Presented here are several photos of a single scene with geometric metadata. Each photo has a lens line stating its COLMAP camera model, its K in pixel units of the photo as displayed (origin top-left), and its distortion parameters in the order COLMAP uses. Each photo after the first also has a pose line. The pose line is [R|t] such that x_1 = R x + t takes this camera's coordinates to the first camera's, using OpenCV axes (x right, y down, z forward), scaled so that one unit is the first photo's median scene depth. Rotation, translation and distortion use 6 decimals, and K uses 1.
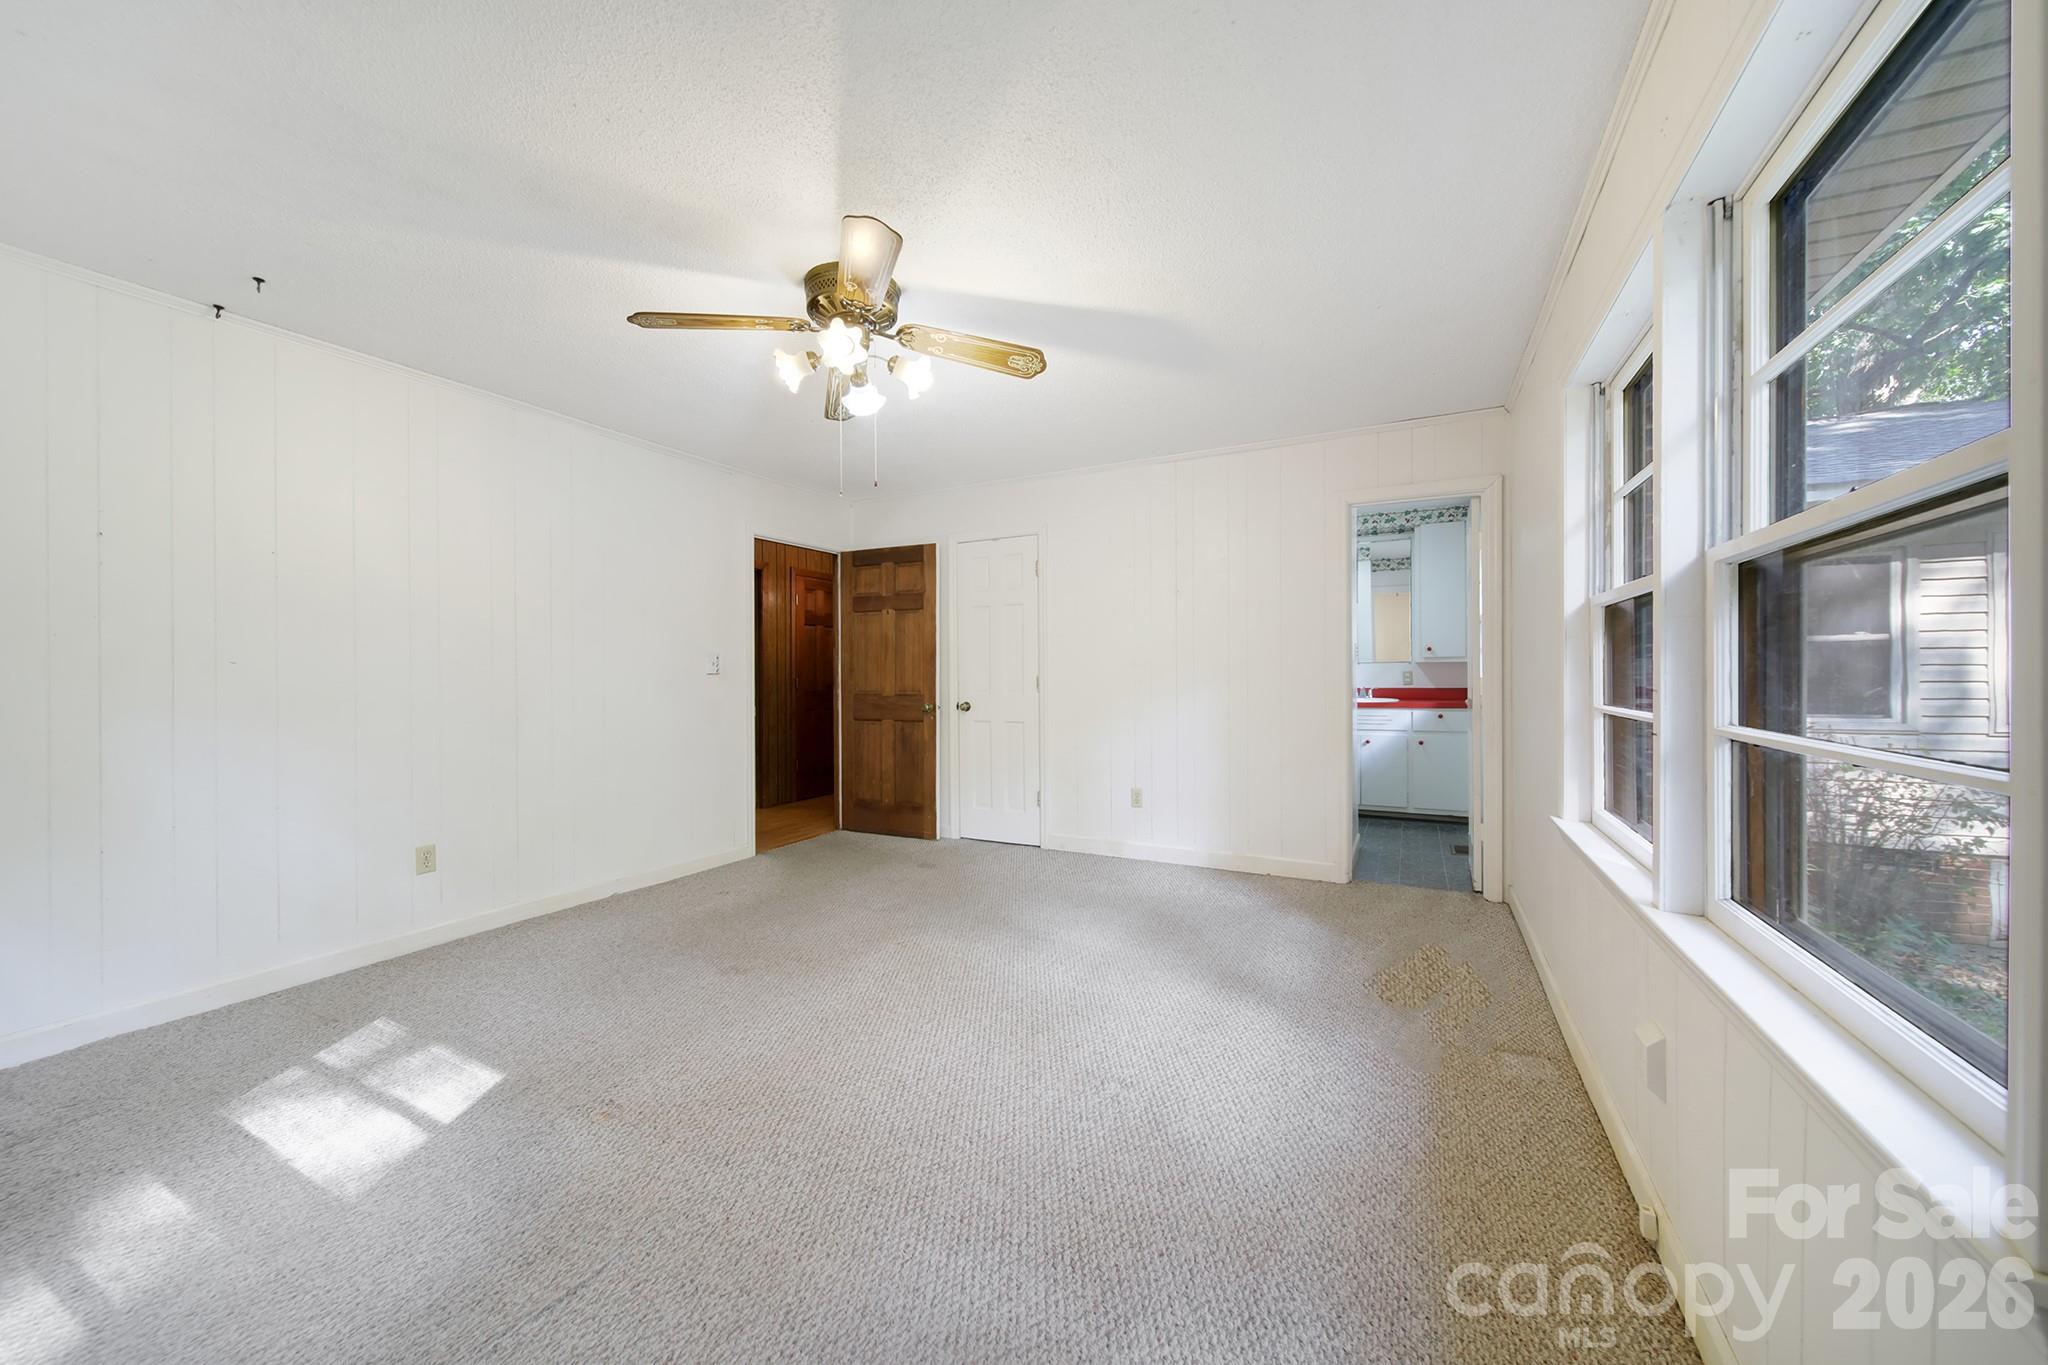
lens RADIAL K [[747.8, 0, 1033.8], [0, 747.8, 669.1], [0, 0, 1]] dist [-0.001620, -0.000082]
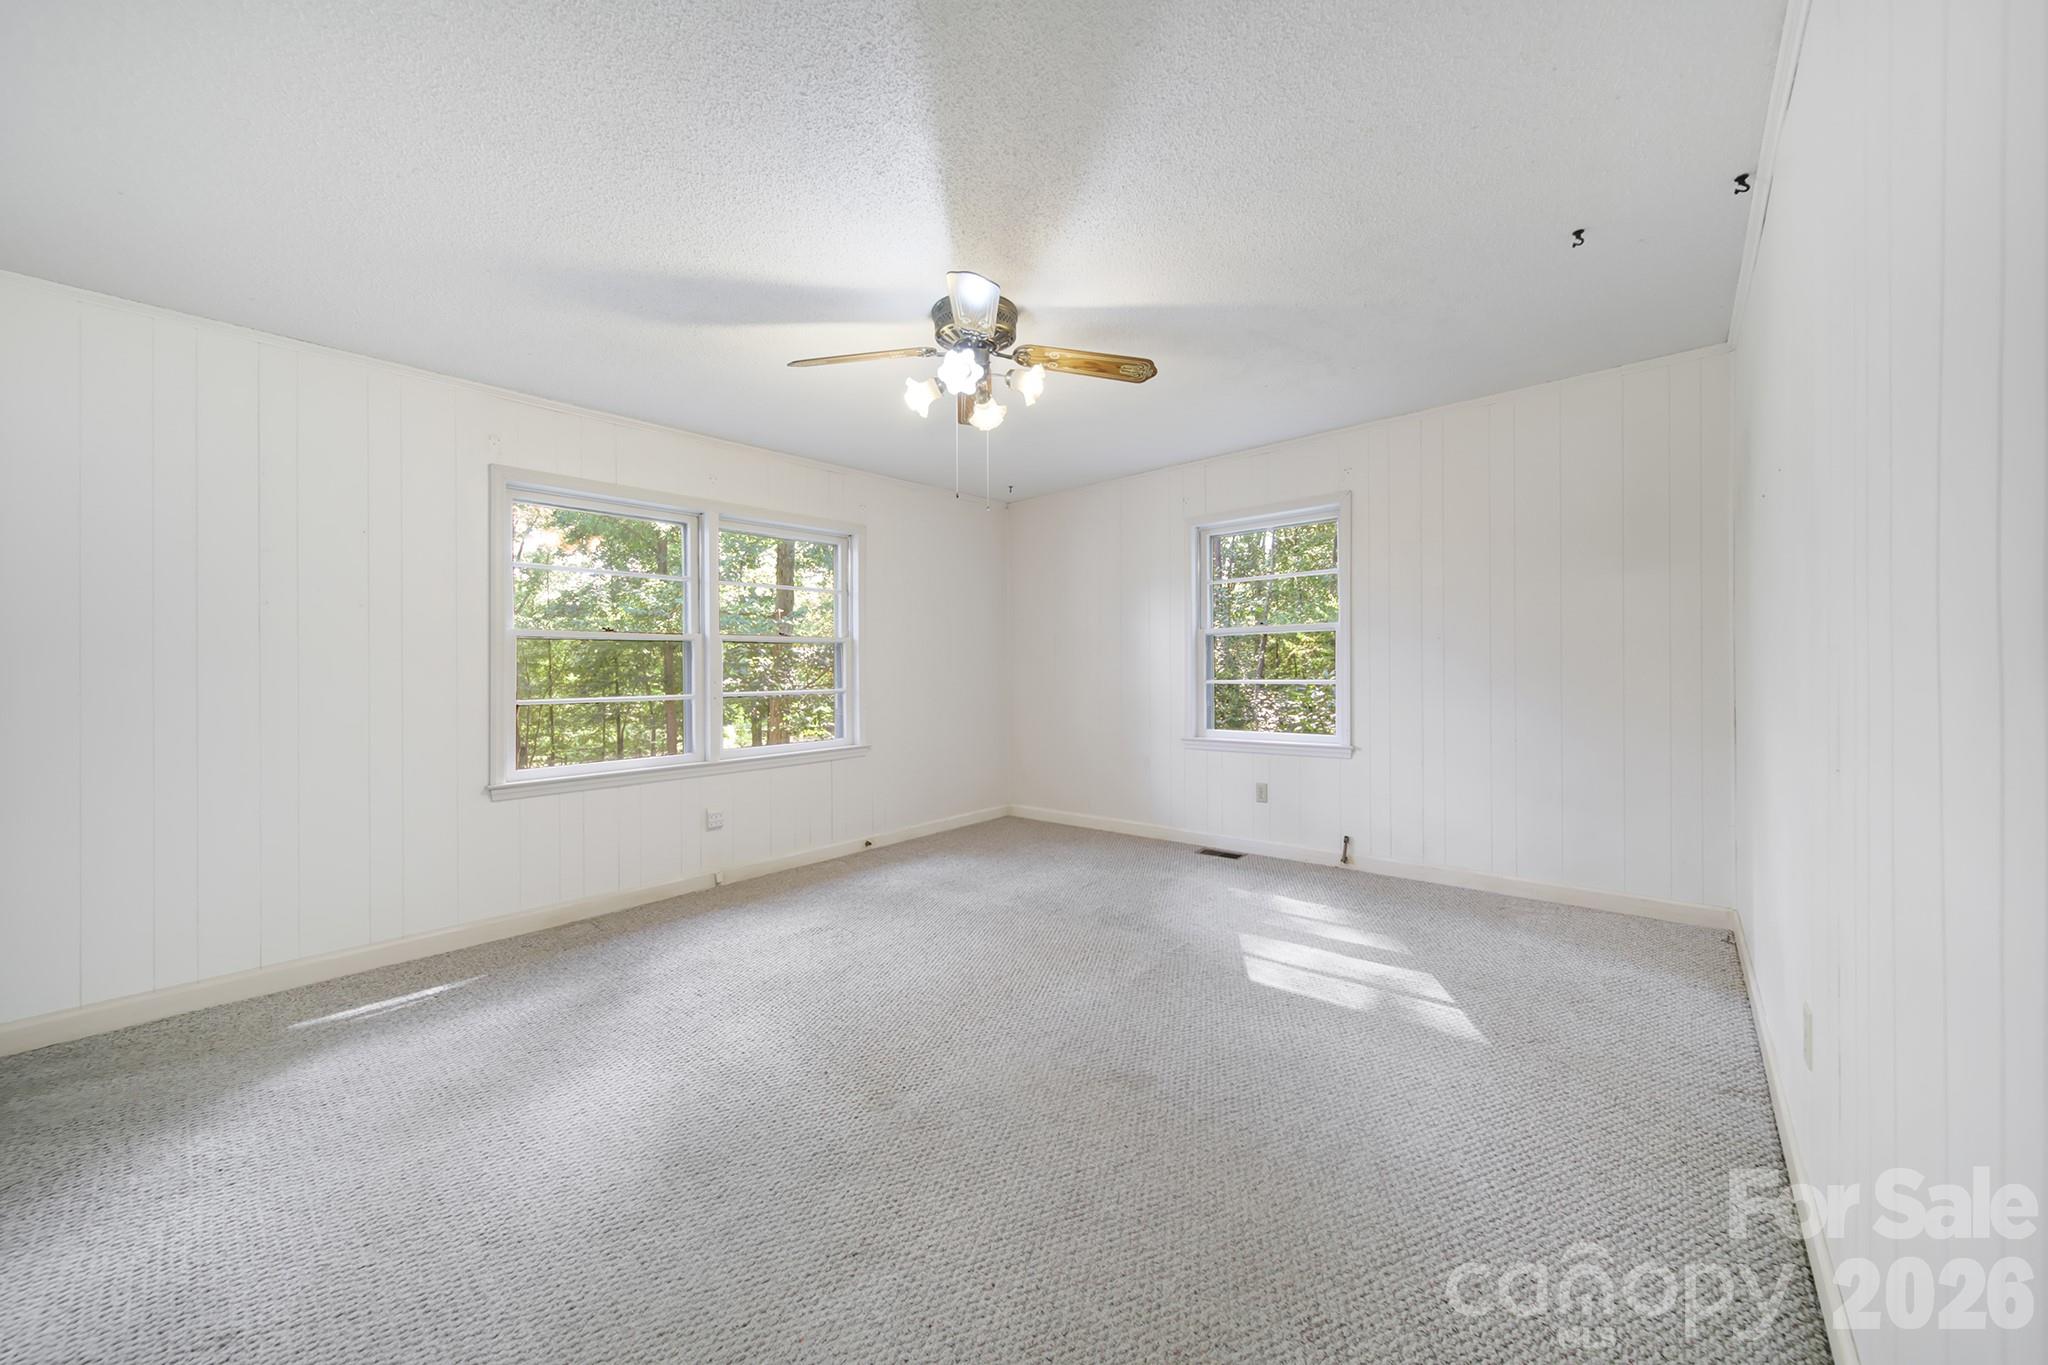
lens RADIAL K [[747.8, 0, 1033.8], [0, 747.8, 669.1], [0, 0, 1]] dist [-0.001620, -0.000082]
pose [[-0.972335, 0.021990, 0.232552, -0.670378], [0.020876, 0.999756, -0.007250, 0.013903], [-0.232655, -0.002195, -0.972557, 2.382648]]
